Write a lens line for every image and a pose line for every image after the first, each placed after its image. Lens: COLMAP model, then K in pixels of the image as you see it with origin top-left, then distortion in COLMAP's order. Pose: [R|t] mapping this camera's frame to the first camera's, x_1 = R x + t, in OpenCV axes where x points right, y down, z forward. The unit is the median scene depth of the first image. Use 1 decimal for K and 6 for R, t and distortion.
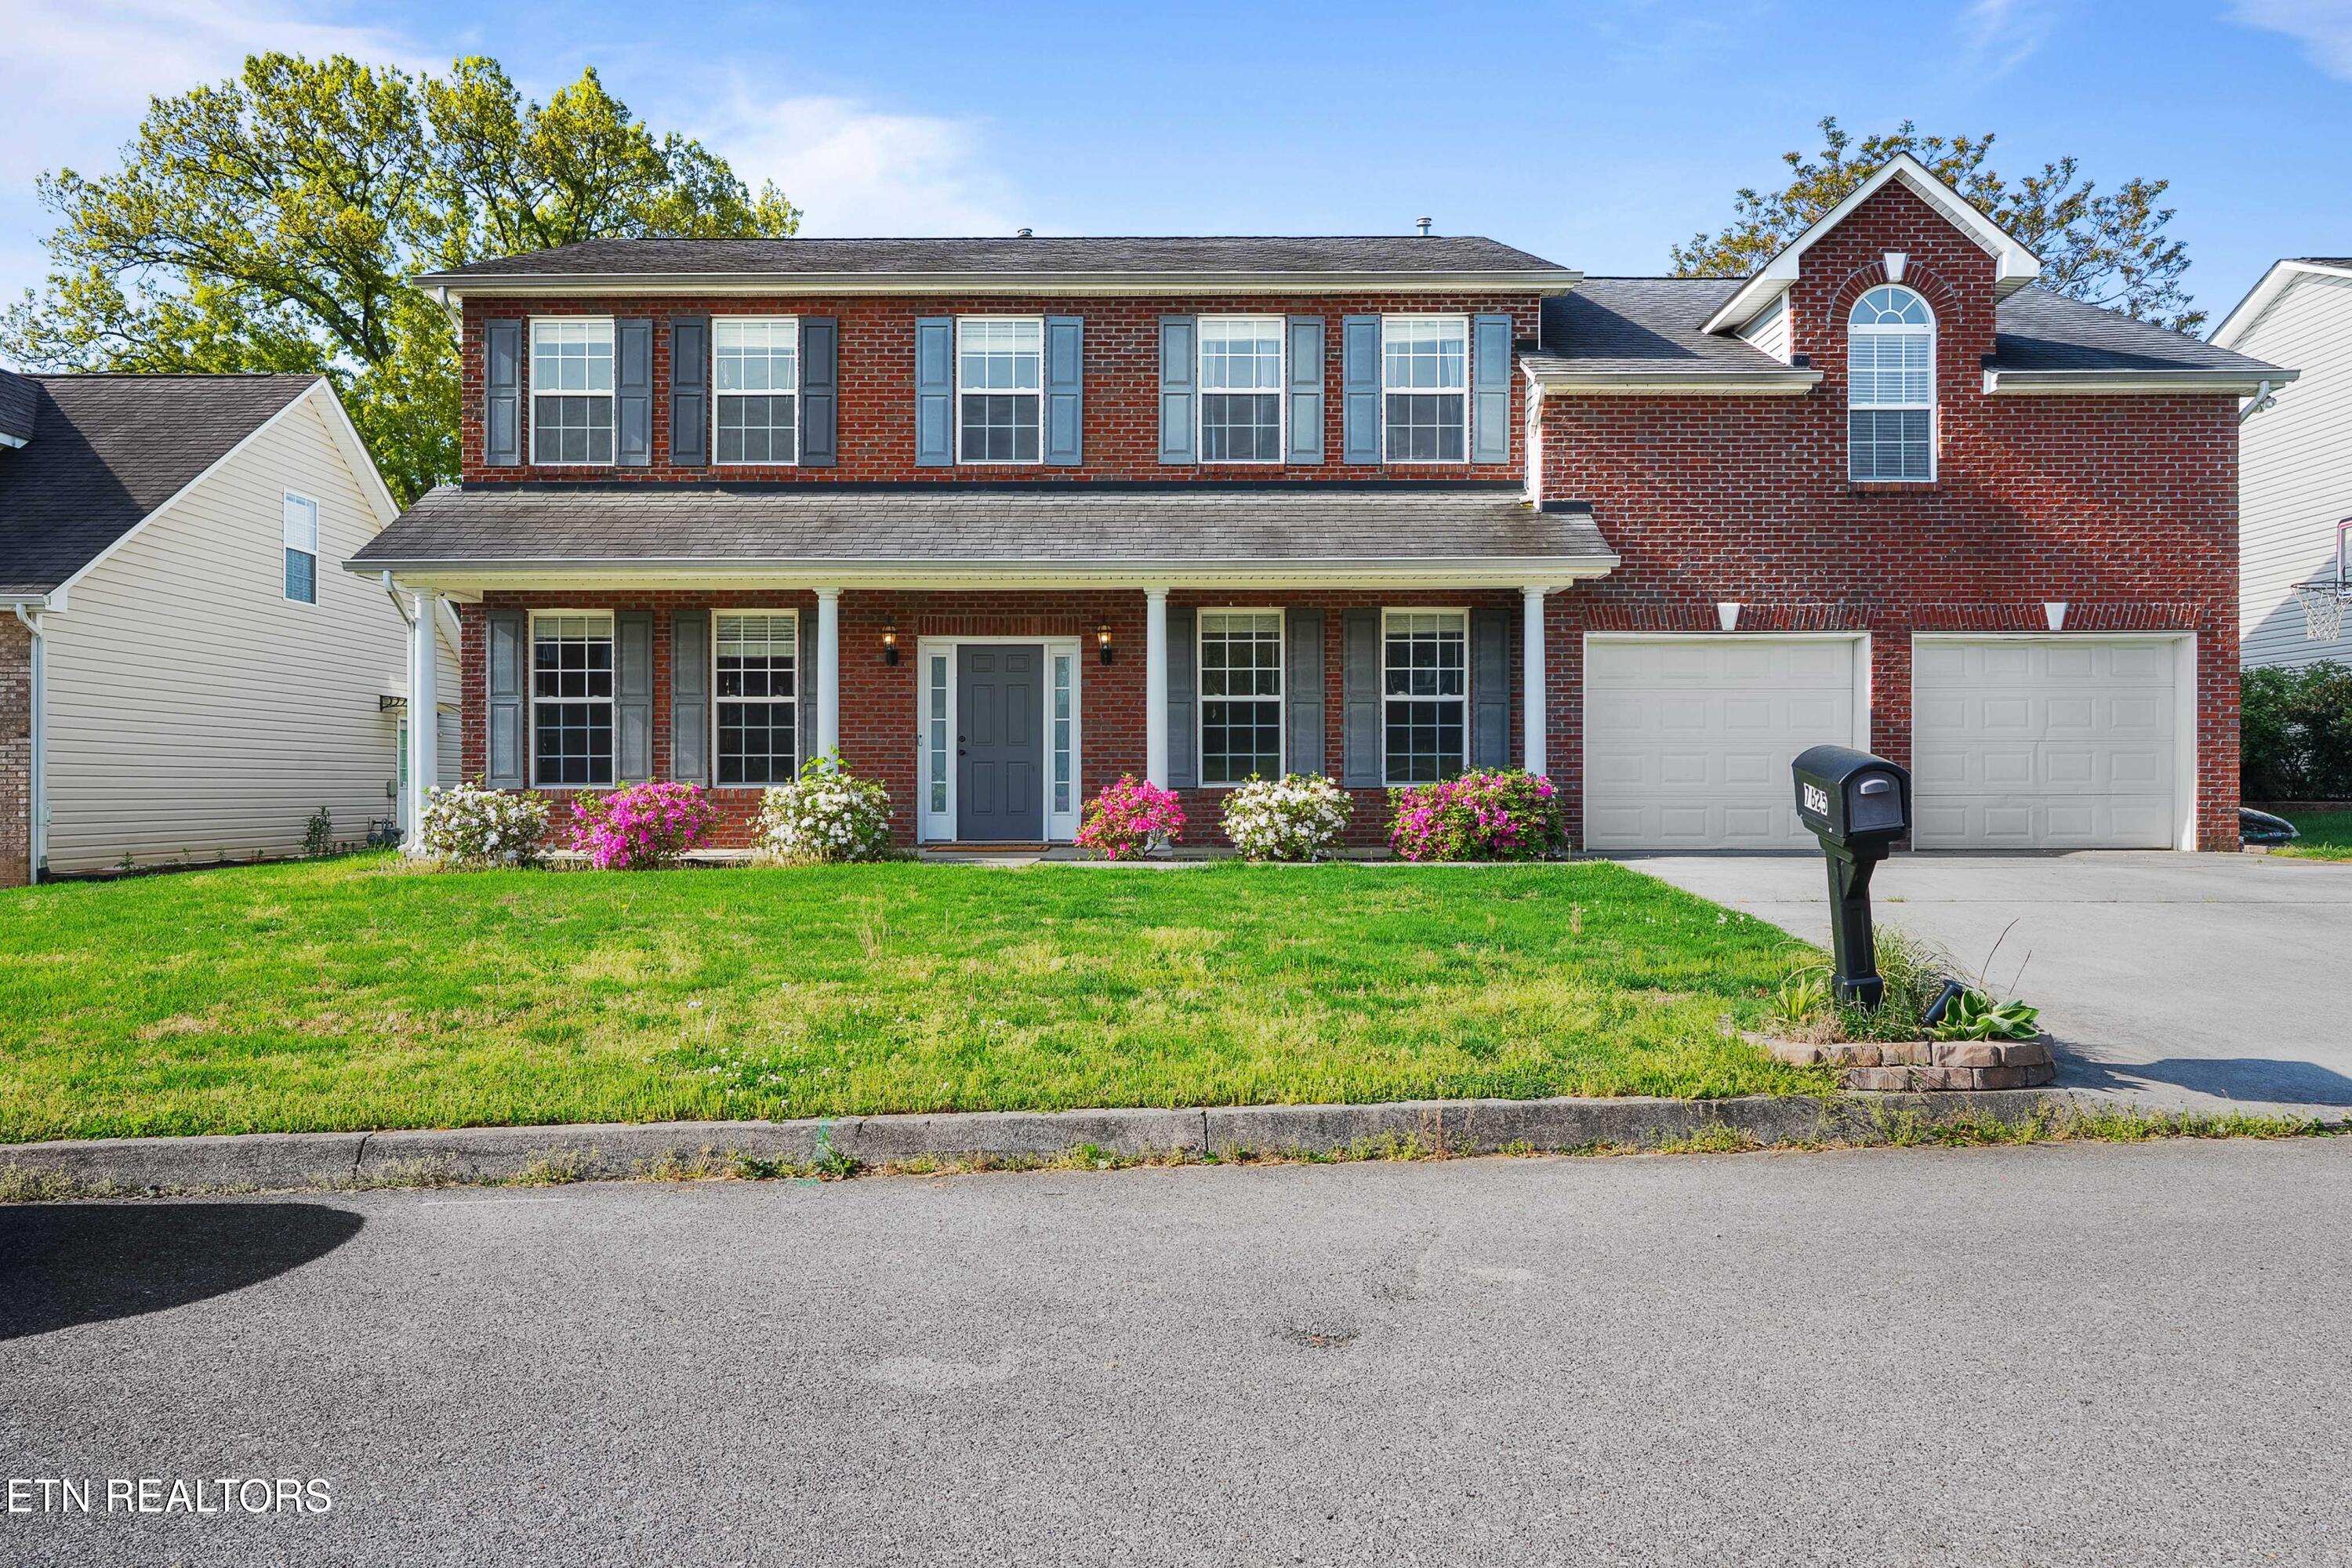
lens RADIAL K [[1617.0, 0, 1179.5], [0, 1617.0, 784.7], [0, 0, 1]] dist [0.004348, 0.001342]
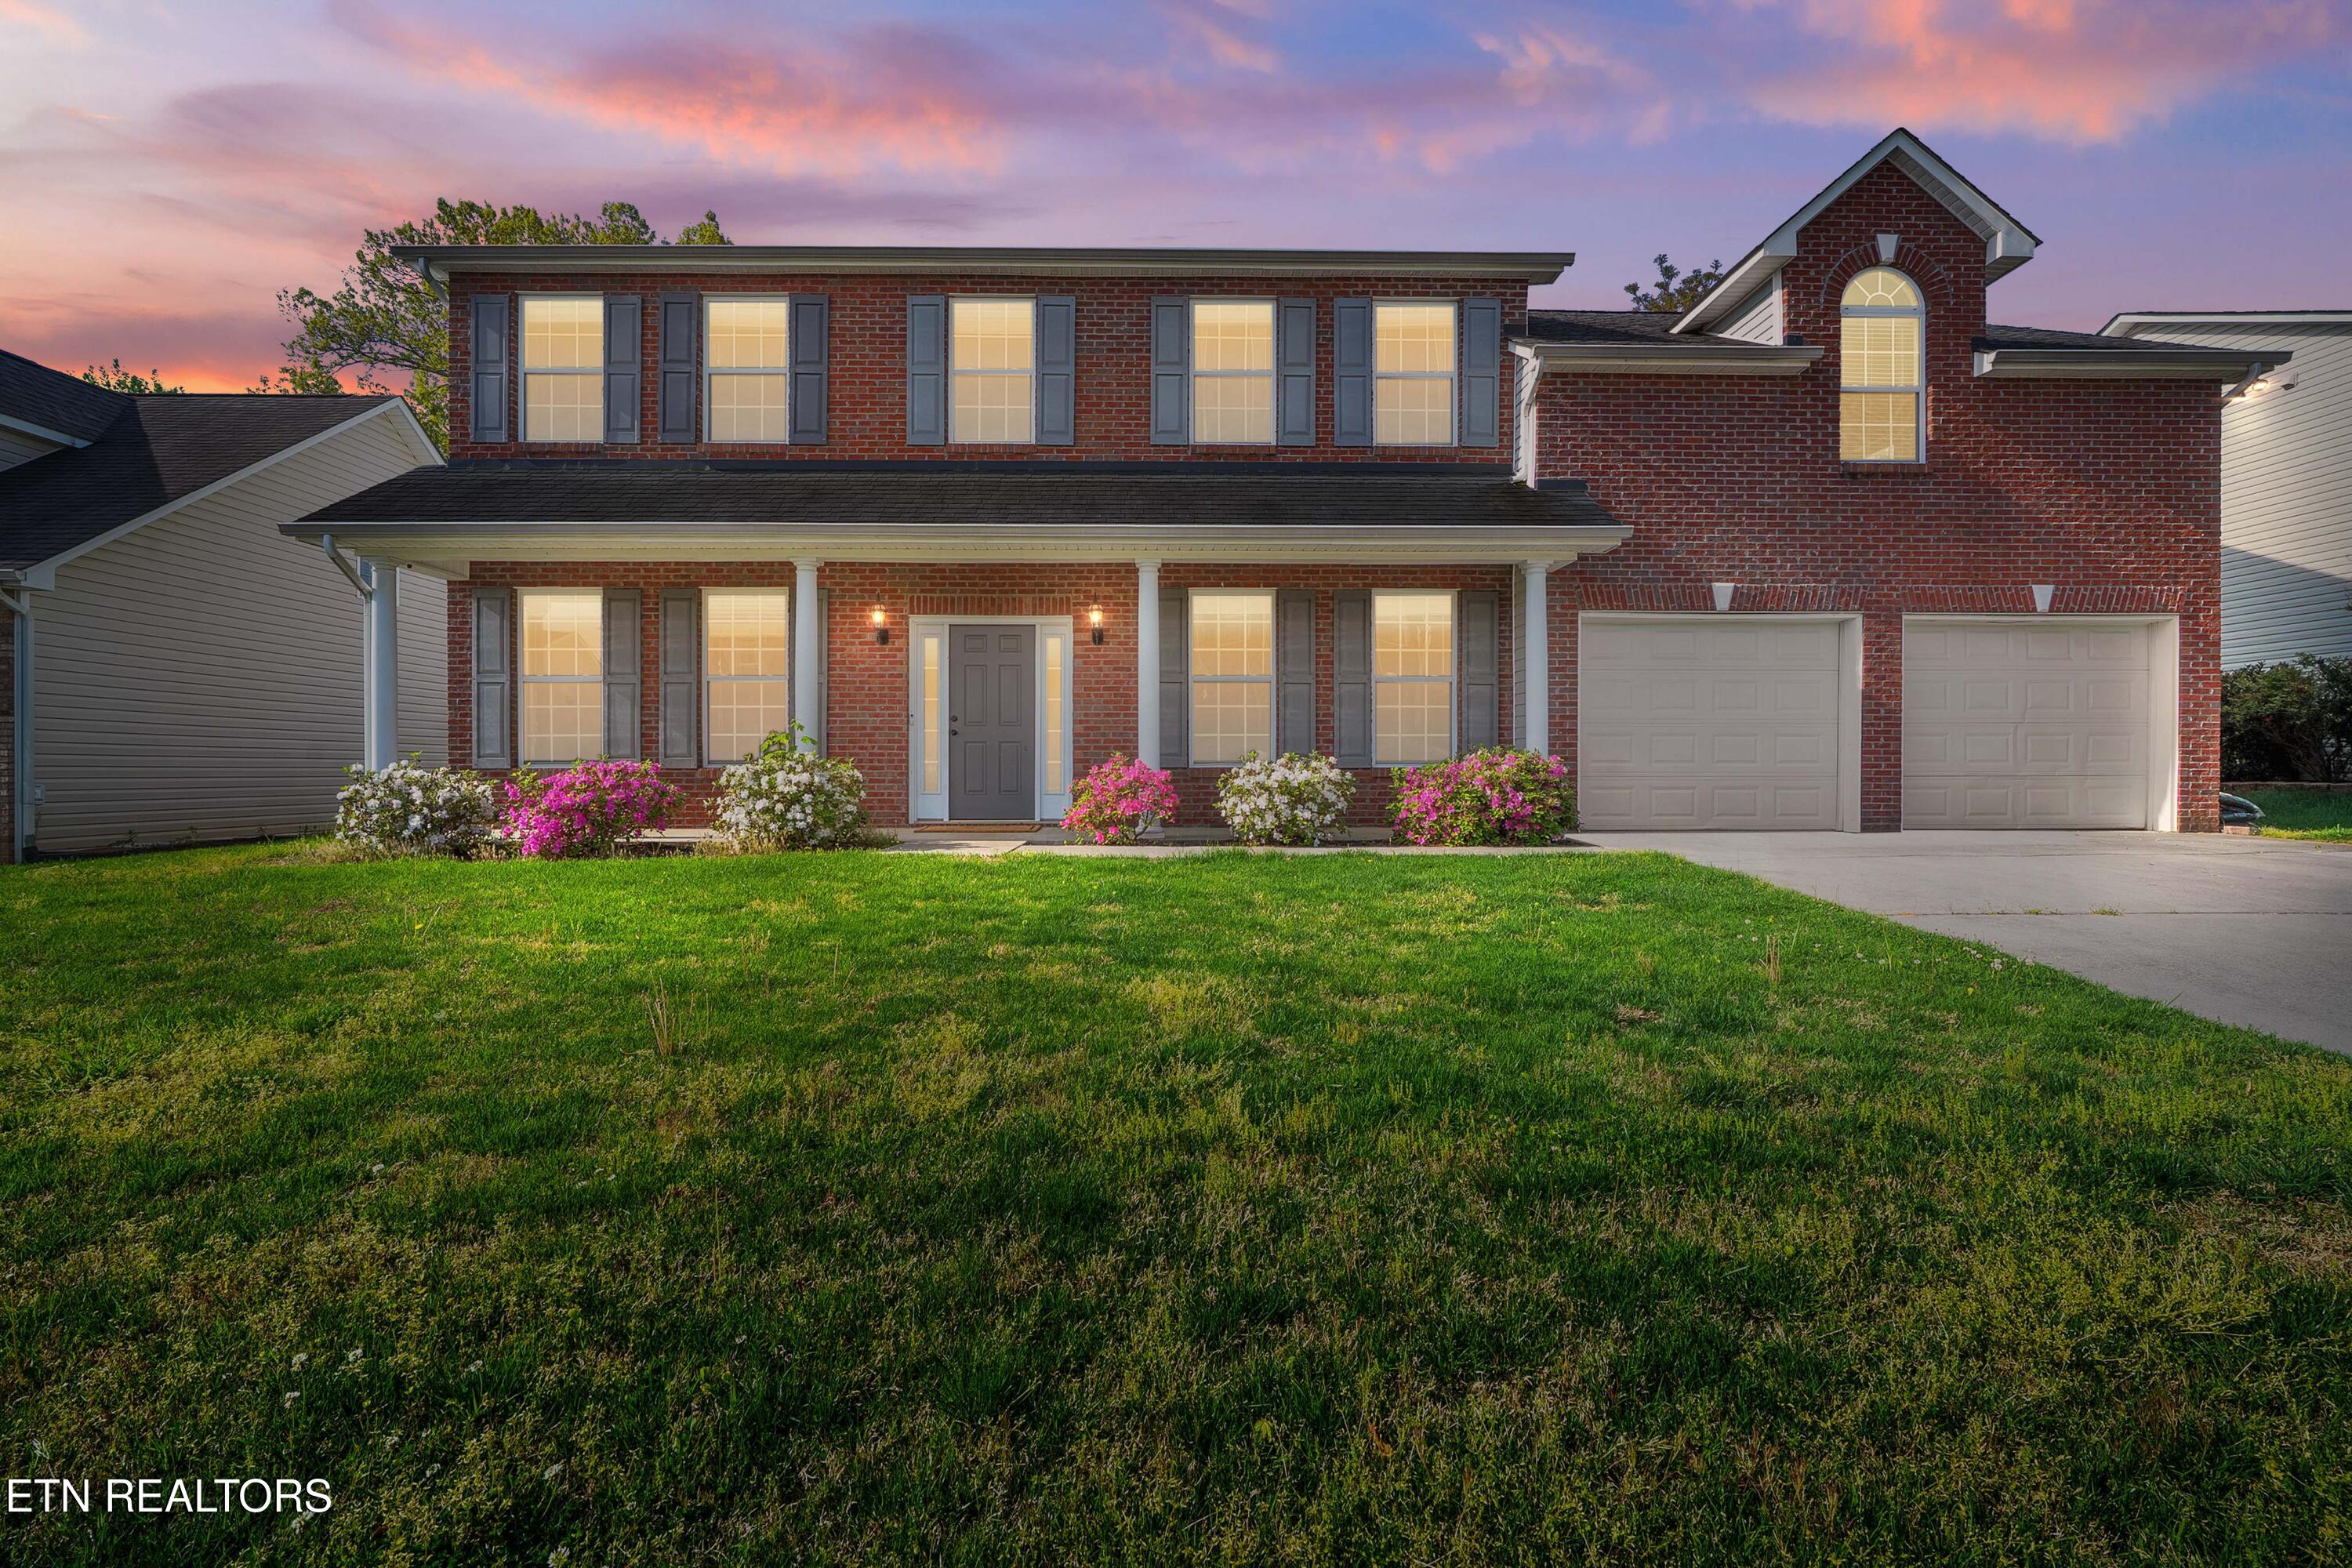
lens RADIAL K [[1074.8, 0, 1180.5], [0, 1074.8, 772.7], [0, 0, 1]] dist [-0.006066, 0.002263]
pose [[0.999818, 0.001535, 0.019039, -0.006825], [-0.001632, 0.999986, 0.005102, 0.001703], [-0.019031, -0.005133, 0.999806, 0.342843]]
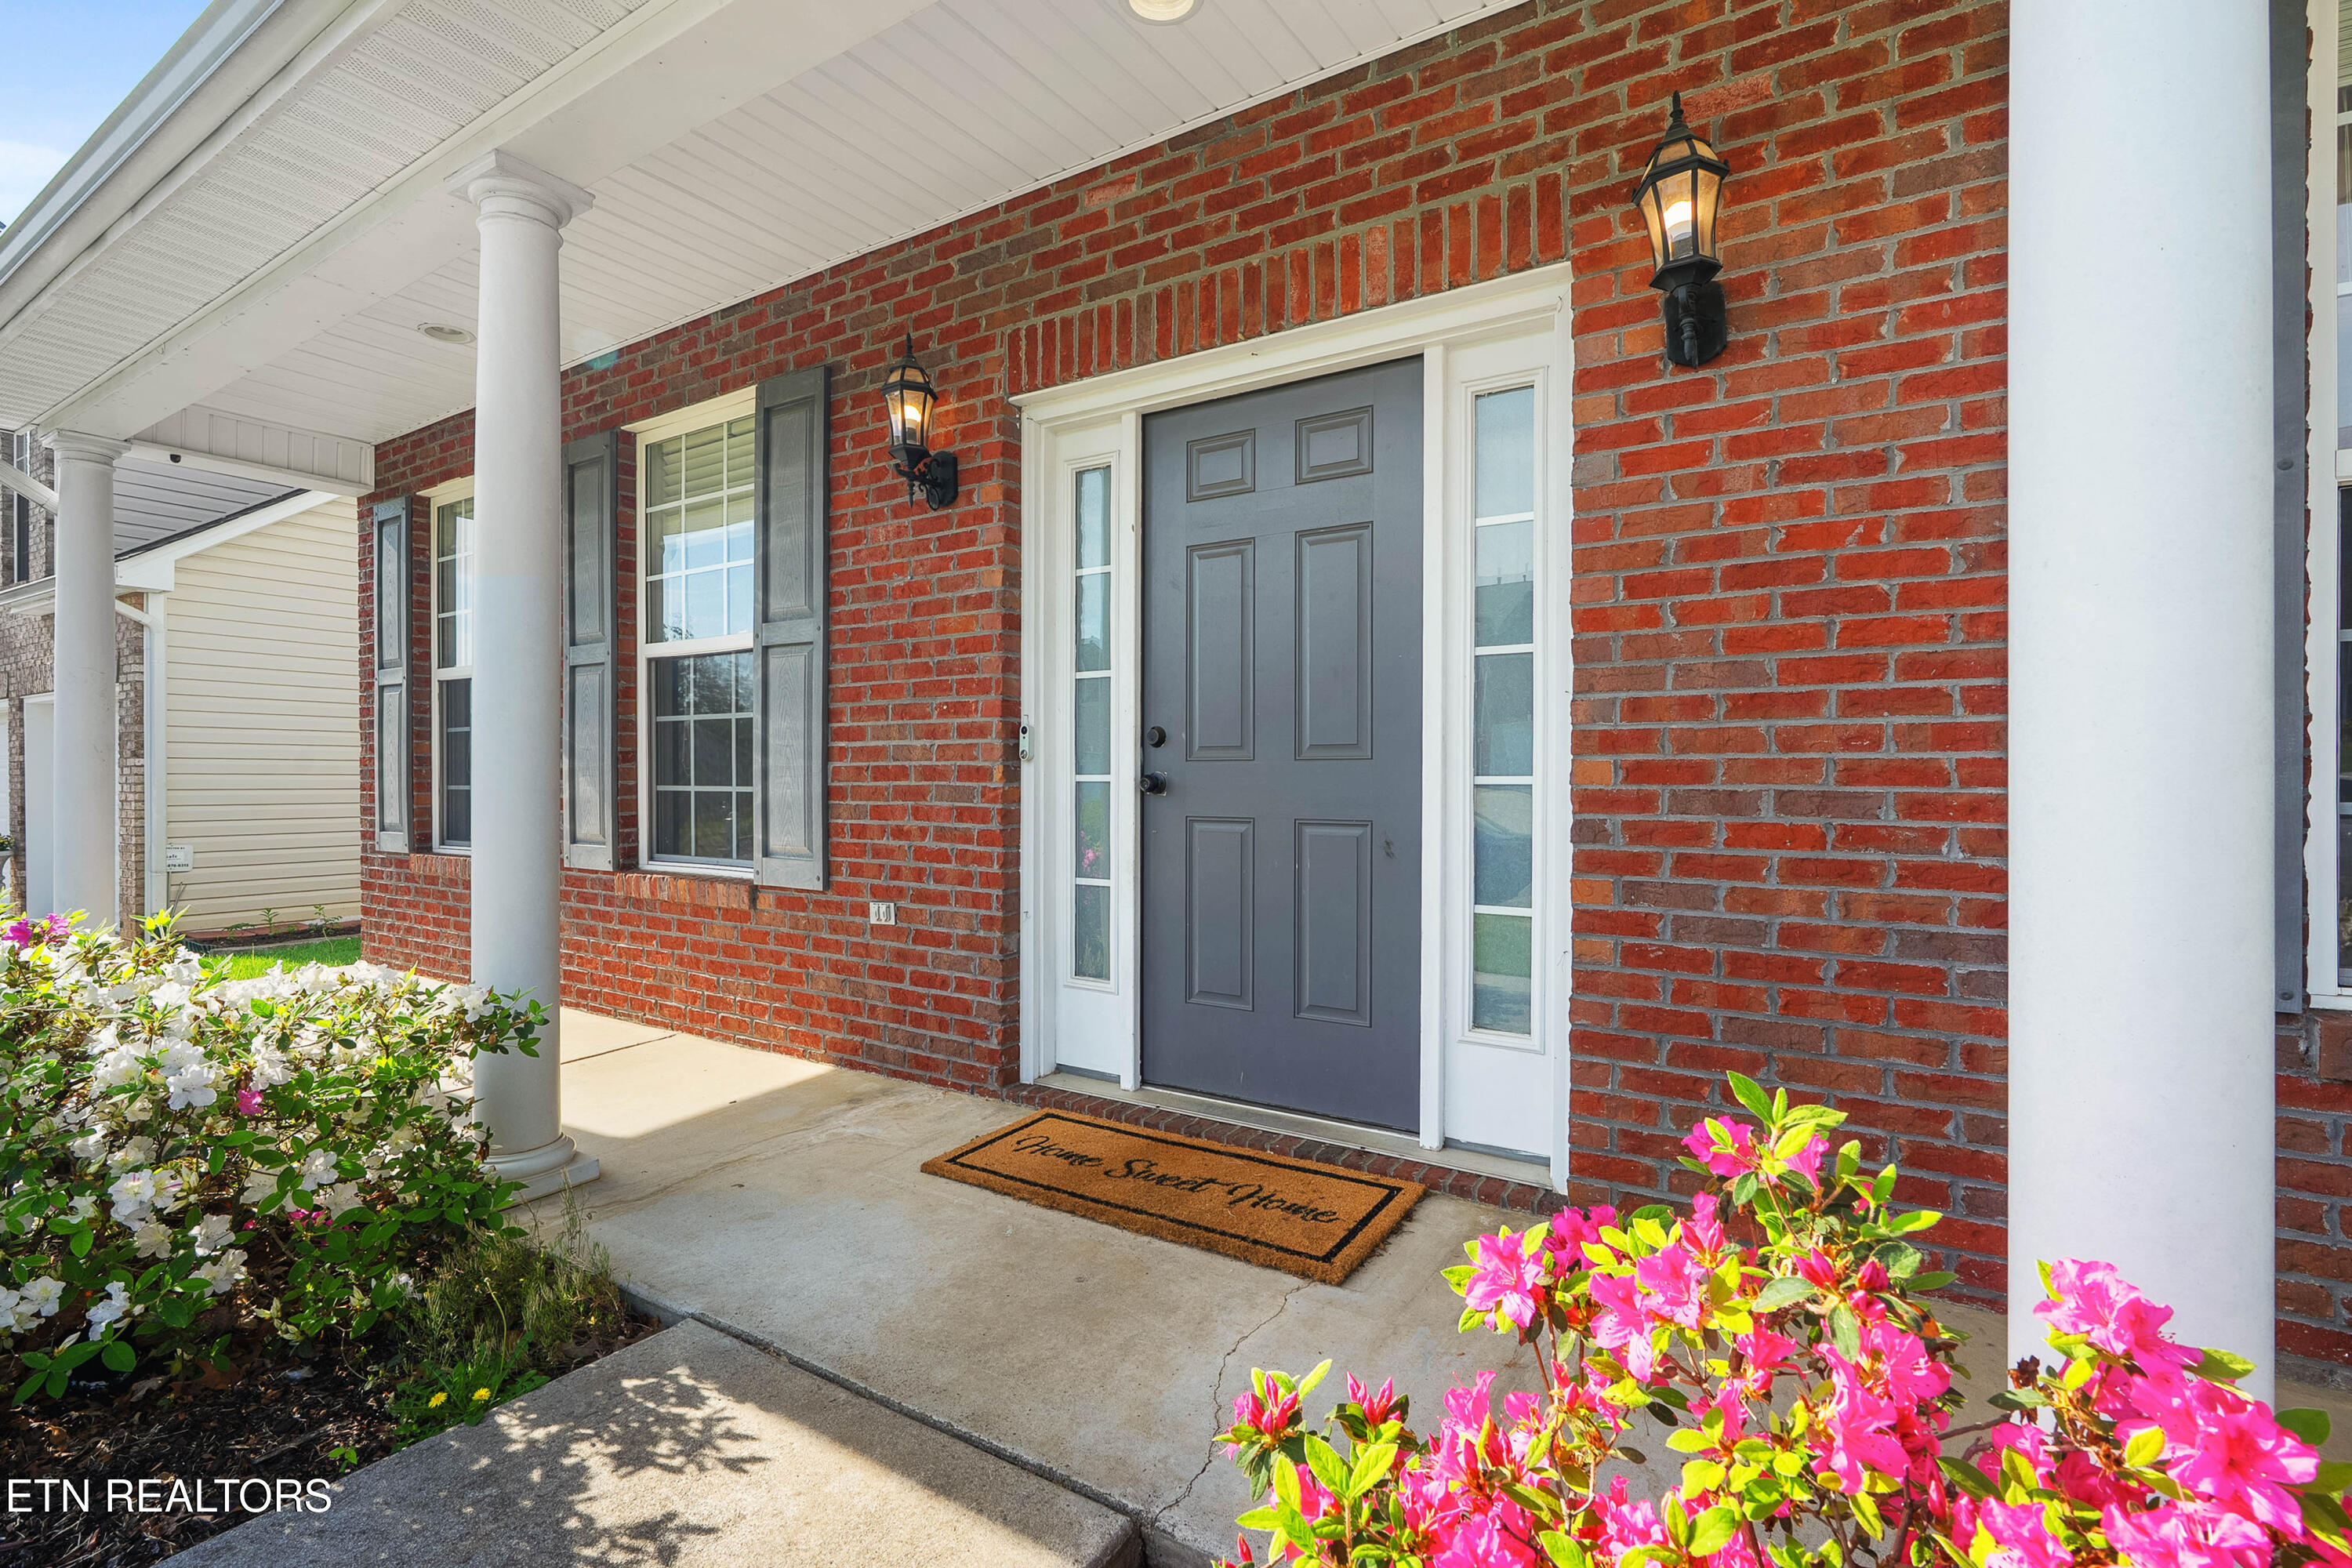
lens RADIAL K [[1074.8, 0, 1183.5], [0, 1074.8, 780.3], [0, 0, 1]] dist [-0.006066, 0.002263]
pose [[0.839726, 0.003580, -0.542999, -0.026521], [-0.004070, 0.999992, 0.000298, -0.021432], [0.542995, 0.001960, 0.839734, 0.874325]]
